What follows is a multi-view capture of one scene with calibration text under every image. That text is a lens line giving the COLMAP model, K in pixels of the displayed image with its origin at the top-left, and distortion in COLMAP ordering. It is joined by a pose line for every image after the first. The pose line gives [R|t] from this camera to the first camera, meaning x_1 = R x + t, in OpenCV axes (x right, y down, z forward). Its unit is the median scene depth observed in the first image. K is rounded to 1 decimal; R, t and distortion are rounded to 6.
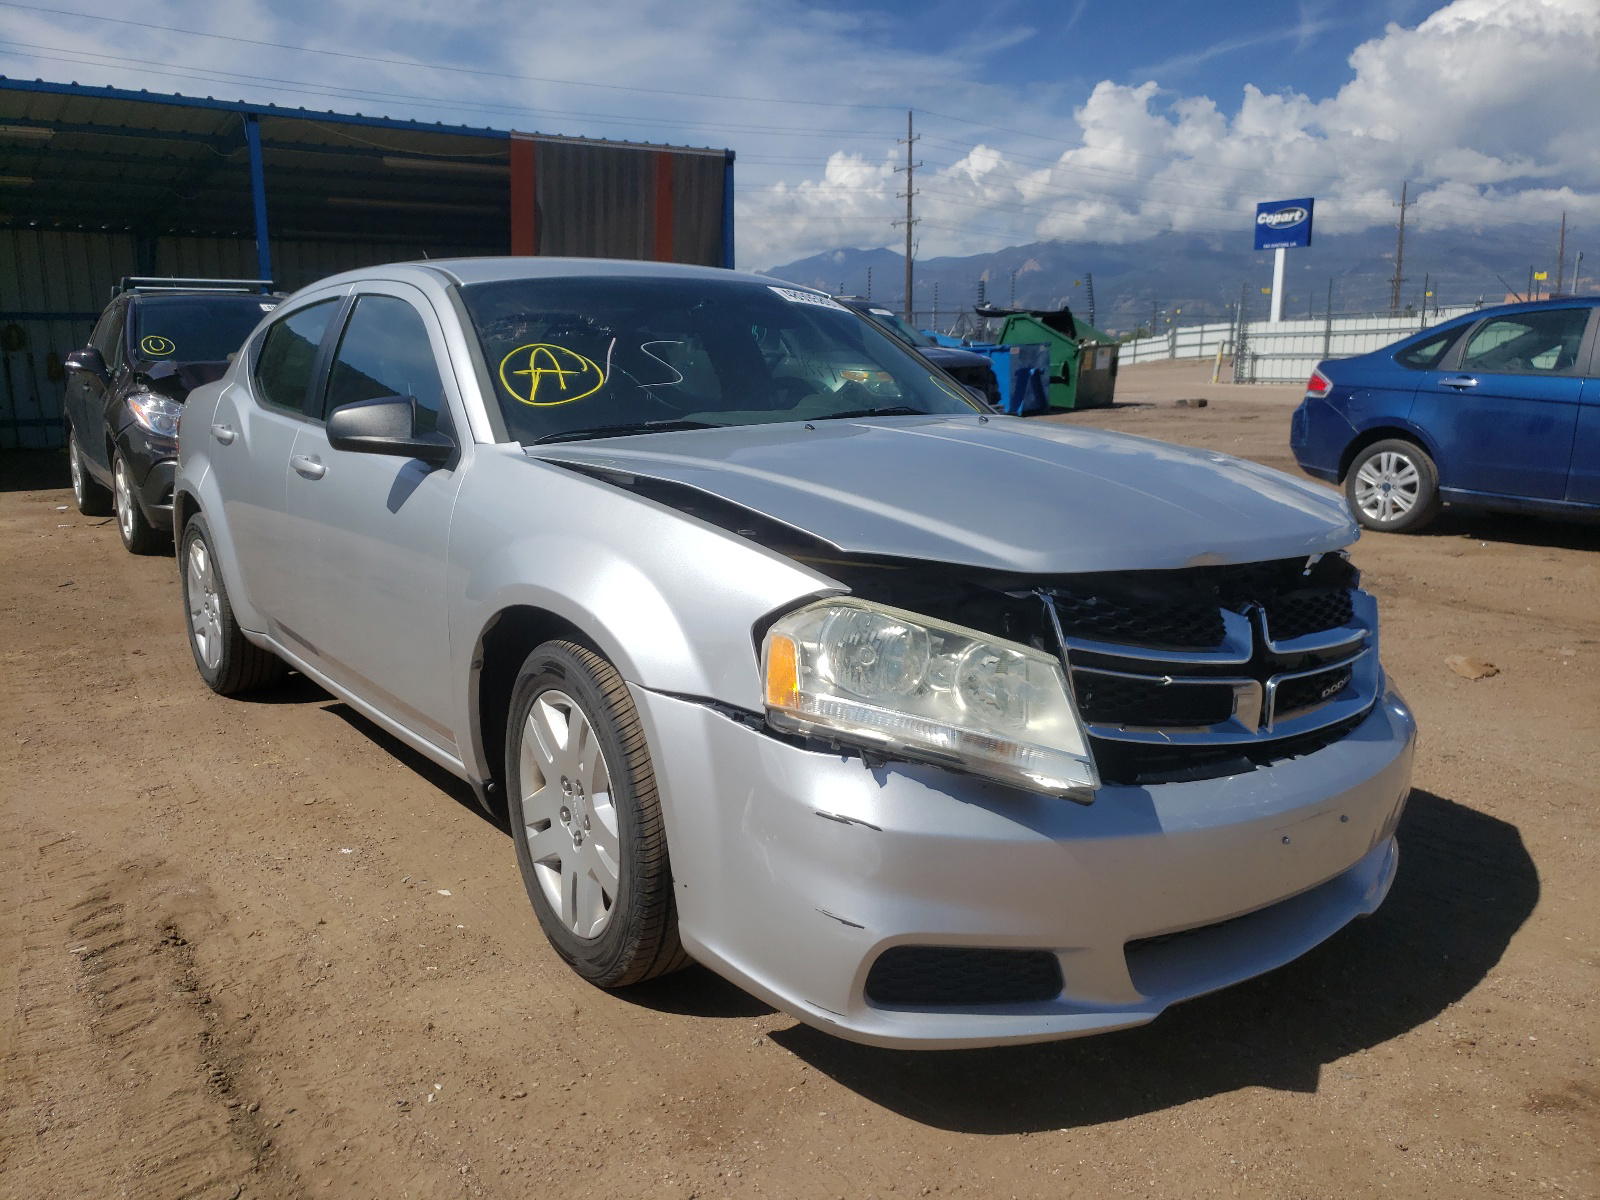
lens RADIAL K [[1192.7, 0, 811.3], [0, 1192.7, 600.9], [0, 0, 1]] dist [0.008665, -0.012842]
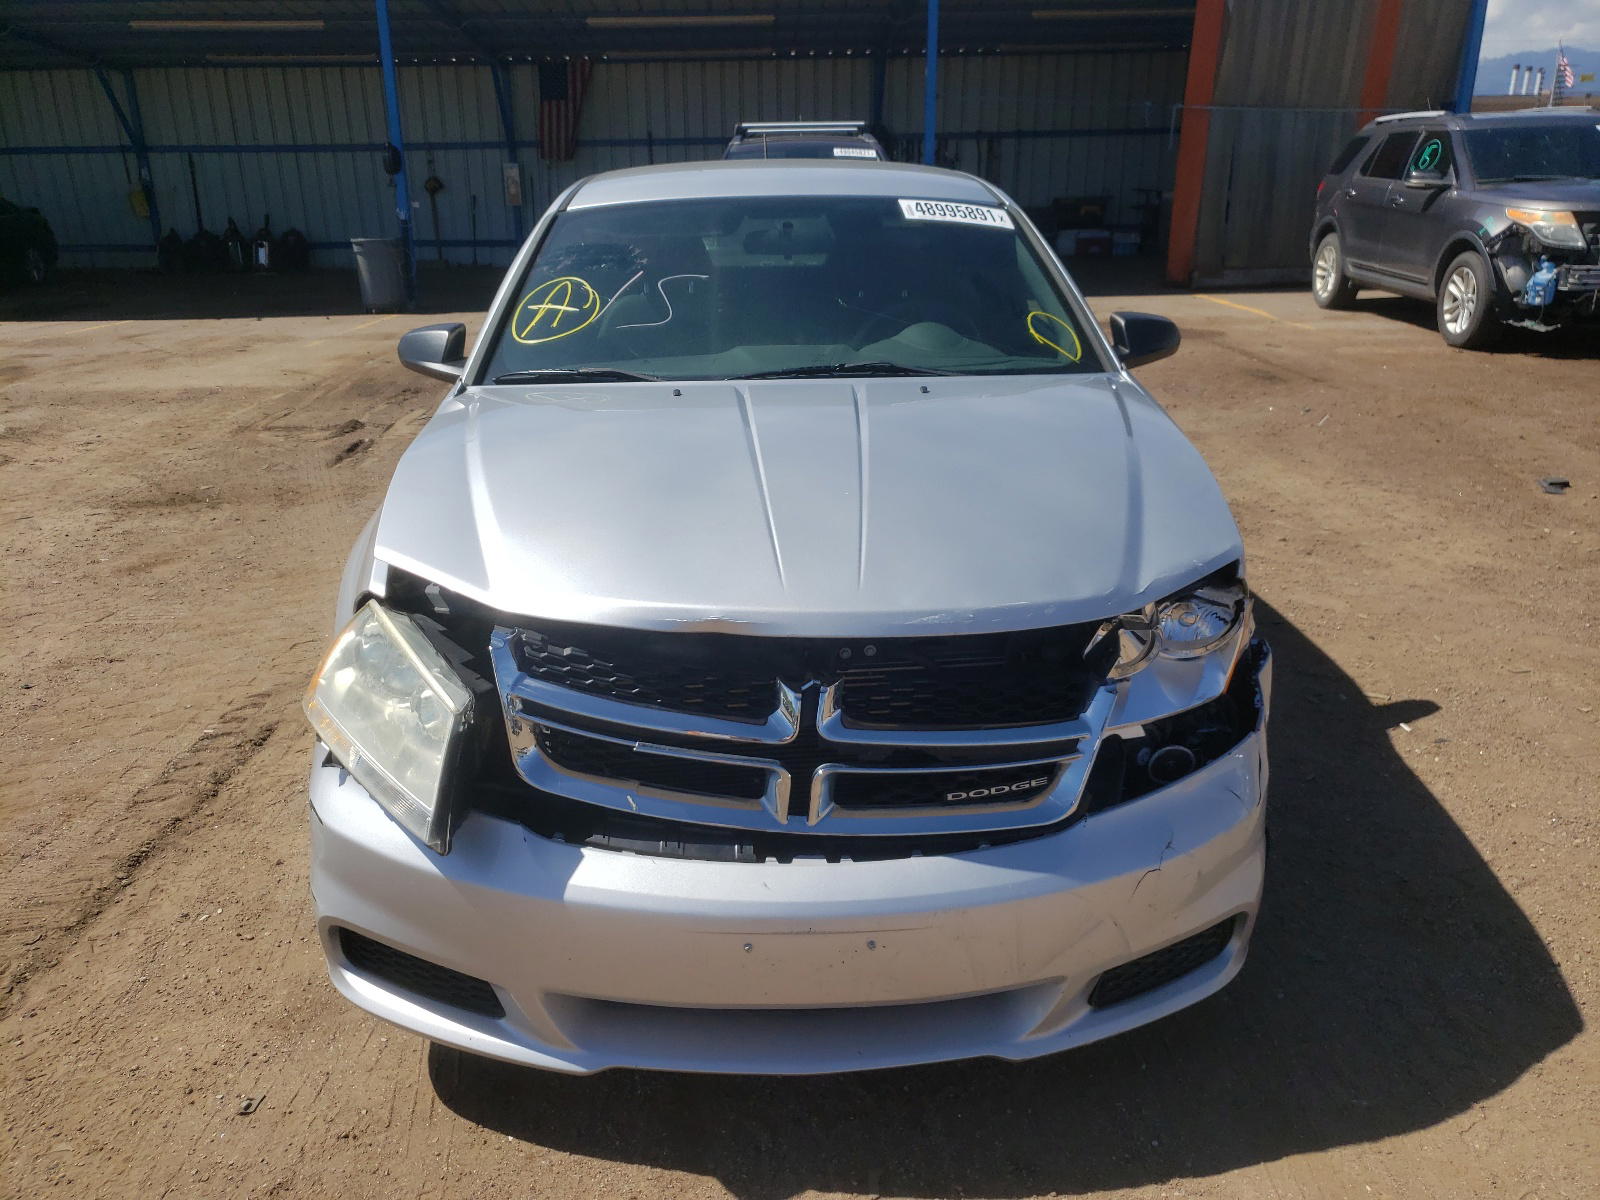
lens RADIAL K [[1192.7, 0, 813.6], [0, 1192.7, 603.1], [0, 0, 1]] dist [0.008665, -0.012842]
pose [[0.844034, 0.179336, -0.505417, 0.597801], [-0.103426, 0.979171, 0.174718, -0.152624], [0.526223, -0.095195, 0.845002, 0.205455]]
